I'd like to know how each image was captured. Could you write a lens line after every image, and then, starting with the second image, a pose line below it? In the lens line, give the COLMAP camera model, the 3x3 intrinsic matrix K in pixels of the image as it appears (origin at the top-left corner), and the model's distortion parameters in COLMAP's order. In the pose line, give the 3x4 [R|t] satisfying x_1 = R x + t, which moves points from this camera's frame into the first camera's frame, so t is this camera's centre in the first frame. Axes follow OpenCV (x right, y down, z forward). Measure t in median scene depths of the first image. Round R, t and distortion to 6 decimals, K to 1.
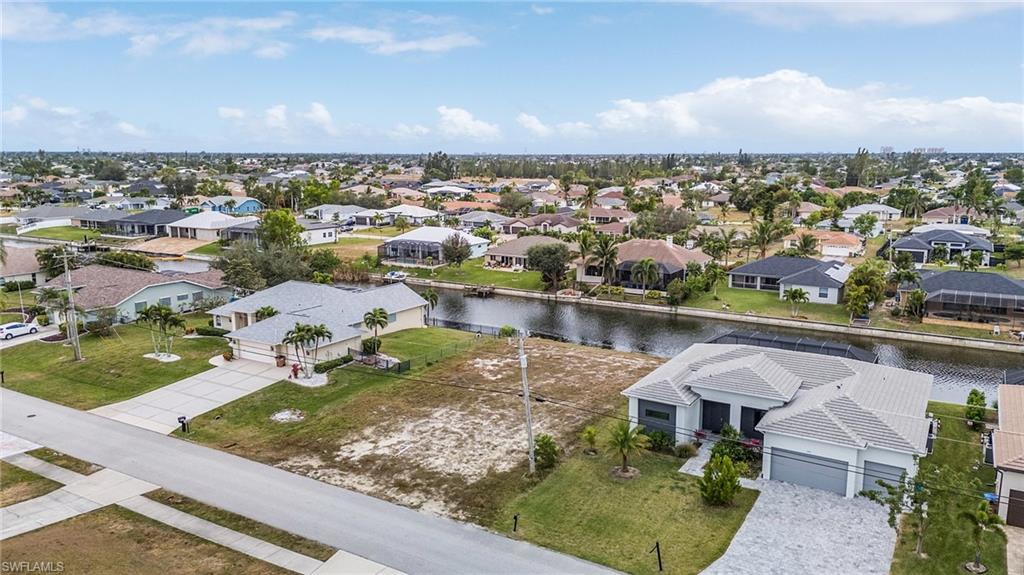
lens RADIAL K [[751.8, 0, 518.9], [0, 751.8, 294.5], [0, 0, 1]] dist [0.117502, -0.169587]
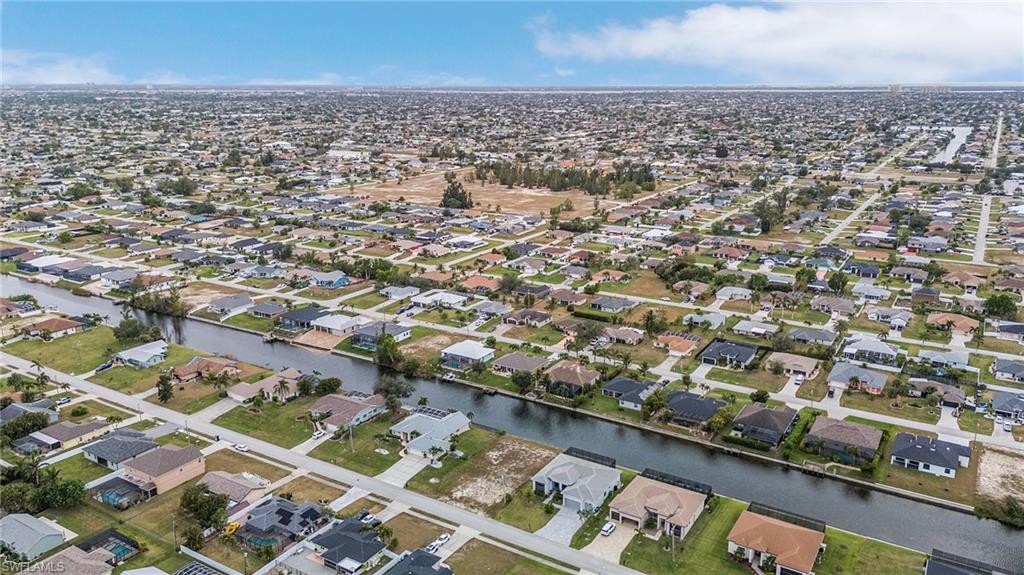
lens RADIAL K [[751.8, 0, 518.9], [0, 751.8, 294.5], [0, 0, 1]] dist [0.117502, -0.169587]
pose [[0.999965, 0.001278, -0.008299, 0.086074], [-0.000547, 0.996160, 0.087554, -0.841894], [0.008379, -0.087546, 0.996125, -1.997346]]
